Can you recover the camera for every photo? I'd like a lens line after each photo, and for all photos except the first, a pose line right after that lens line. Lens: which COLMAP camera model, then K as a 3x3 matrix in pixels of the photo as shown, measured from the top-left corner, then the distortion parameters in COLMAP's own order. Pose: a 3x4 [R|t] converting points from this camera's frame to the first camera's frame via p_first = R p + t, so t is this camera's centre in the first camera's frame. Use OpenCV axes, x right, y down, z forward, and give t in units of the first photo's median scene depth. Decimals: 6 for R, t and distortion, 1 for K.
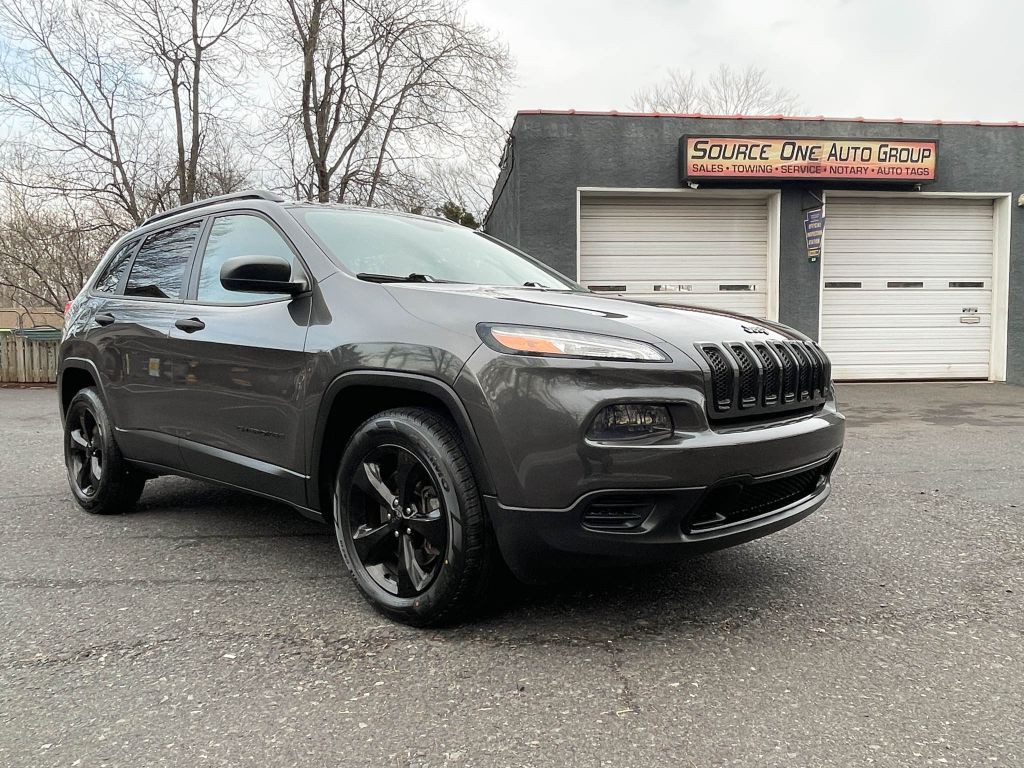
lens RADIAL K [[789.6, 0, 519.3], [0, 789.6, 384.4], [0, 0, 1]] dist [0.024055, -0.043925]
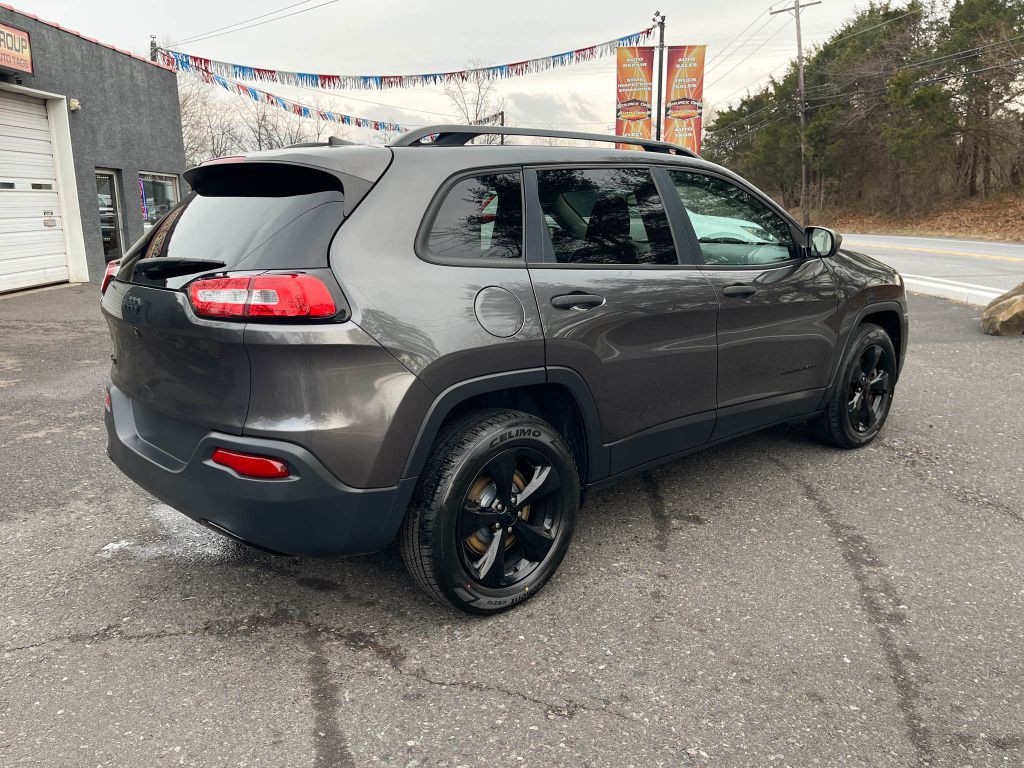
lens RADIAL K [[789.6, 0, 493.1], [0, 789.6, 393.7], [0, 0, 1]] dist [0.024055, -0.043925]
pose [[0.119192, -0.225518, 0.966920, -0.429560], [0.068841, 0.973396, 0.218542, -0.056241], [-0.990482, 0.040515, 0.131545, 0.353513]]
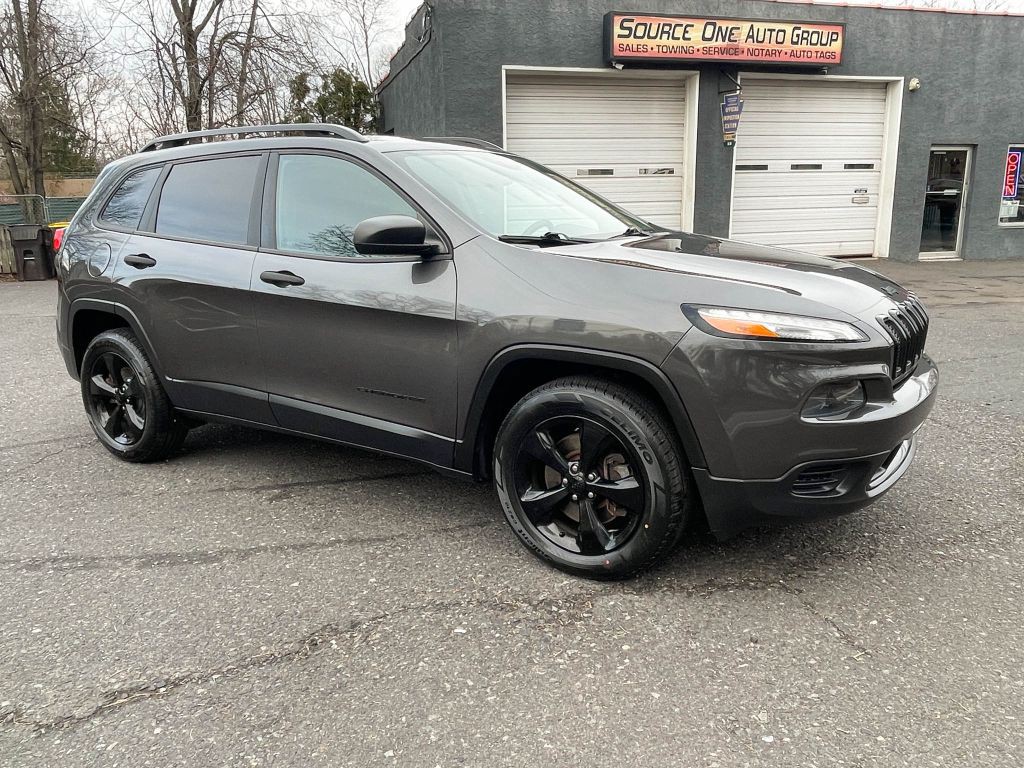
lens RADIAL K [[789.6, 0, 516.8], [0, 789.6, 374.9], [0, 0, 1]] dist [0.024055, -0.043925]
pose [[0.984376, -0.047515, 0.169545, -0.090602], [0.020052, 0.986889, 0.160151, -0.032048], [-0.174931, -0.154249, 0.972423, 0.002969]]
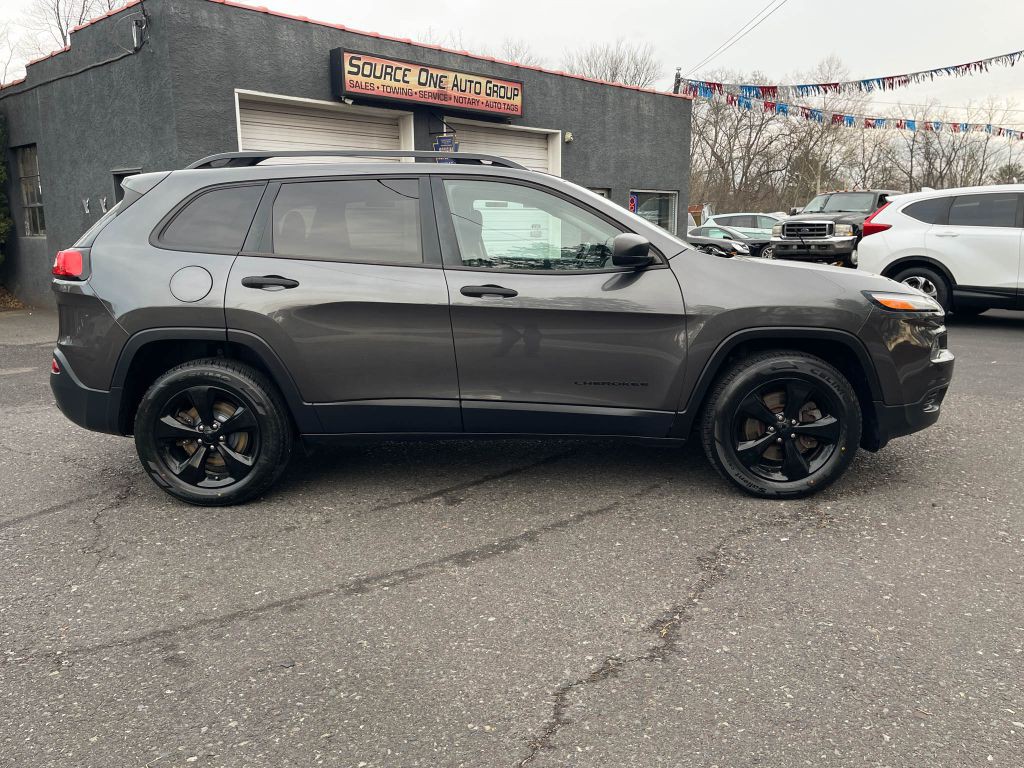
lens RADIAL K [[789.6, 0, 533.0], [0, 789.6, 395.3], [0, 0, 1]] dist [0.024055, -0.043925]
pose [[0.747272, -0.136944, 0.650254, -0.316809], [0.042105, 0.986326, 0.159334, -0.030820], [-0.663183, -0.091687, 0.742820, 0.054027]]
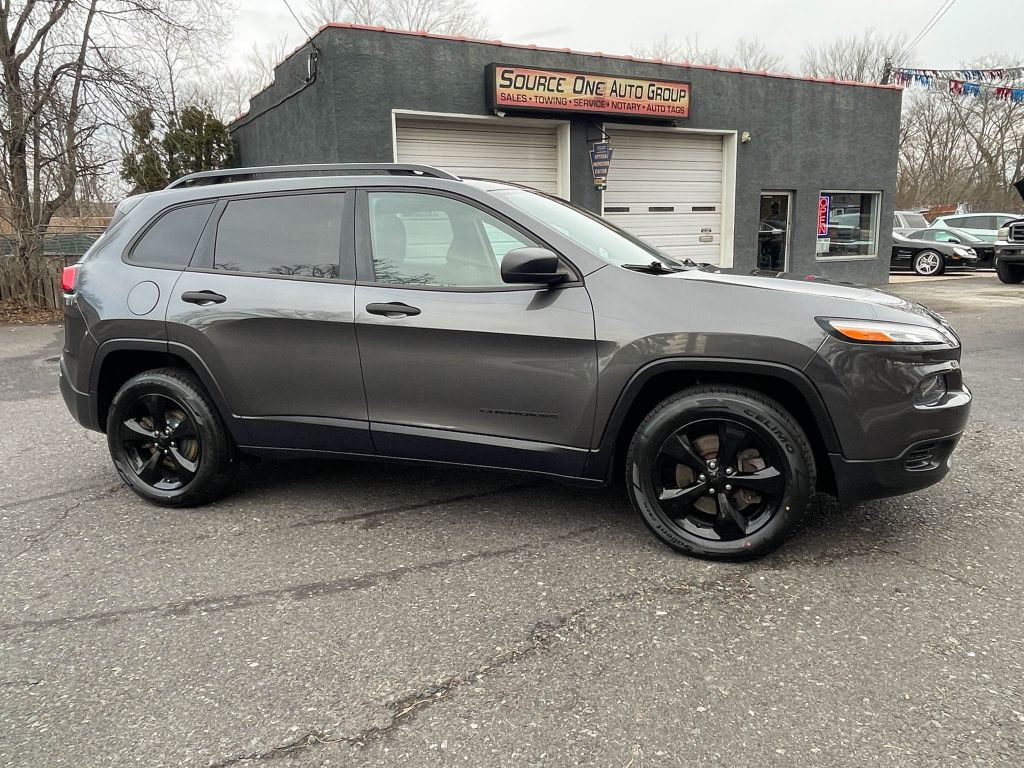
lens RADIAL K [[789.6, 0, 520.9], [0, 789.6, 373.6], [0, 0, 1]] dist [0.024055, -0.043925]
pose [[0.913667, -0.081008, 0.398309, -0.199473], [0.037394, 0.992535, 0.116086, -0.031171], [-0.404739, -0.091169, 0.909876, 0.008679]]
